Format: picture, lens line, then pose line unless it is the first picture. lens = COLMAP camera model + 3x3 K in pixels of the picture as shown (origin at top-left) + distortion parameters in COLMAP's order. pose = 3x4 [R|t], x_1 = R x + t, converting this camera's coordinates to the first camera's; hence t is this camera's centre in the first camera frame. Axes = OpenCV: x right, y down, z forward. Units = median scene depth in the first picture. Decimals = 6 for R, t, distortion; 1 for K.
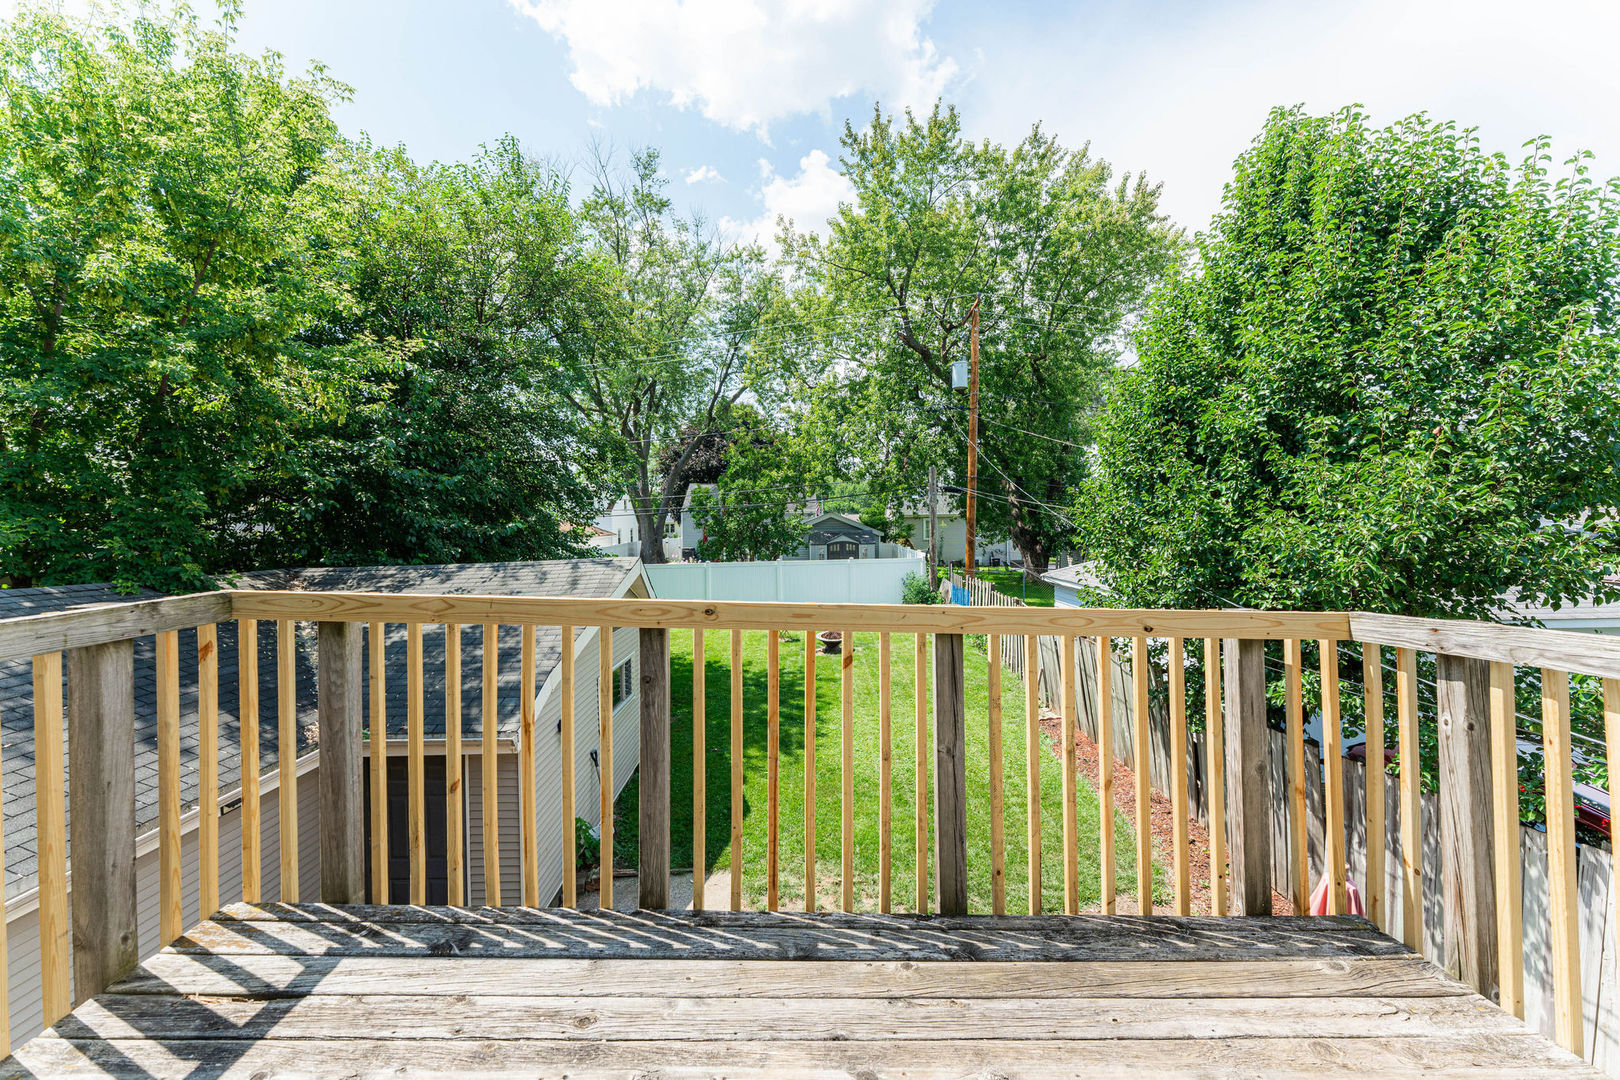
lens RADIAL K [[675.2, 0, 813.3], [0, 675.2, 526.1], [0, 0, 1]] dist [0.000282, 0.000686]
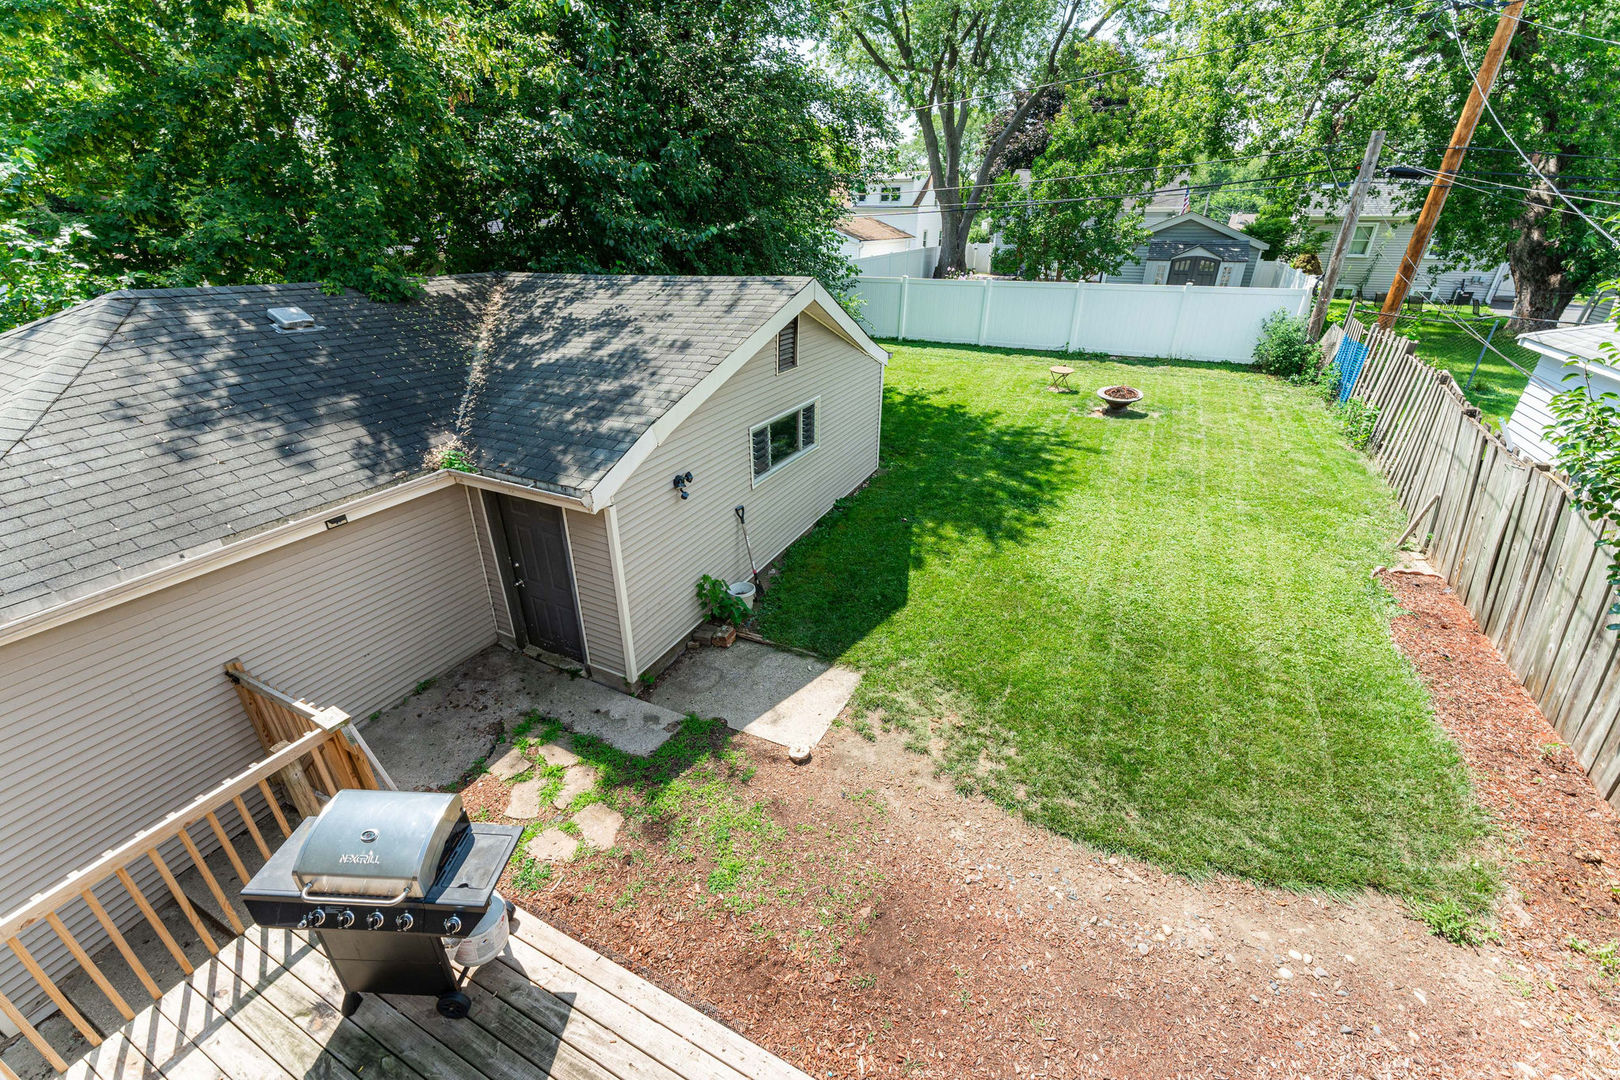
lens RADIAL K [[685.4, 0, 788.5], [0, 685.4, 552.0], [0, 0, 1]] dist [0.000141, 0.000757]
pose [[0.878813, 0.220401, -0.423216, 0.043038], [-0.016893, 0.900749, 0.434010, -0.004059], [0.476868, -0.374264, 0.795313, 0.089524]]
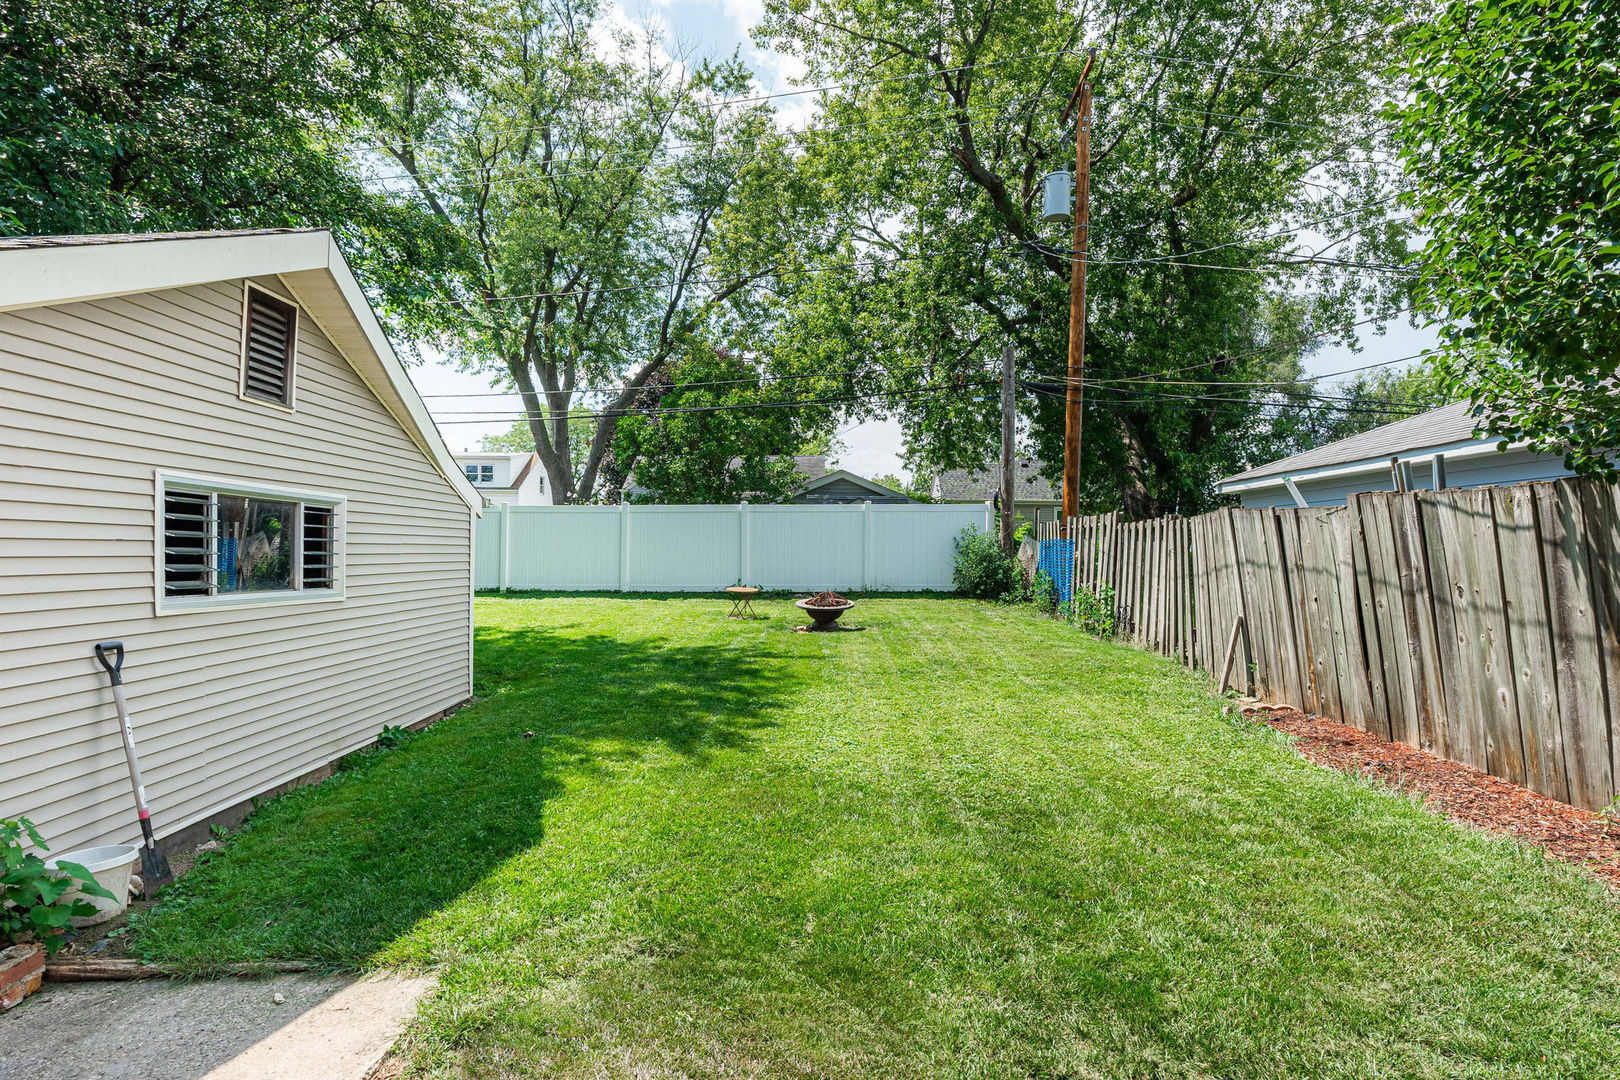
lens RADIAL K [[922.2, 0, 818.1], [0, 922.2, 542.7], [0, 0, 1]] dist [-0.002435, -0.001565]
pose [[0.999634, 0.021935, -0.015834, 0.021517], [-0.022499, 0.999085, -0.036379, 0.092396], [0.015021, 0.036722, 0.999213, 0.161687]]
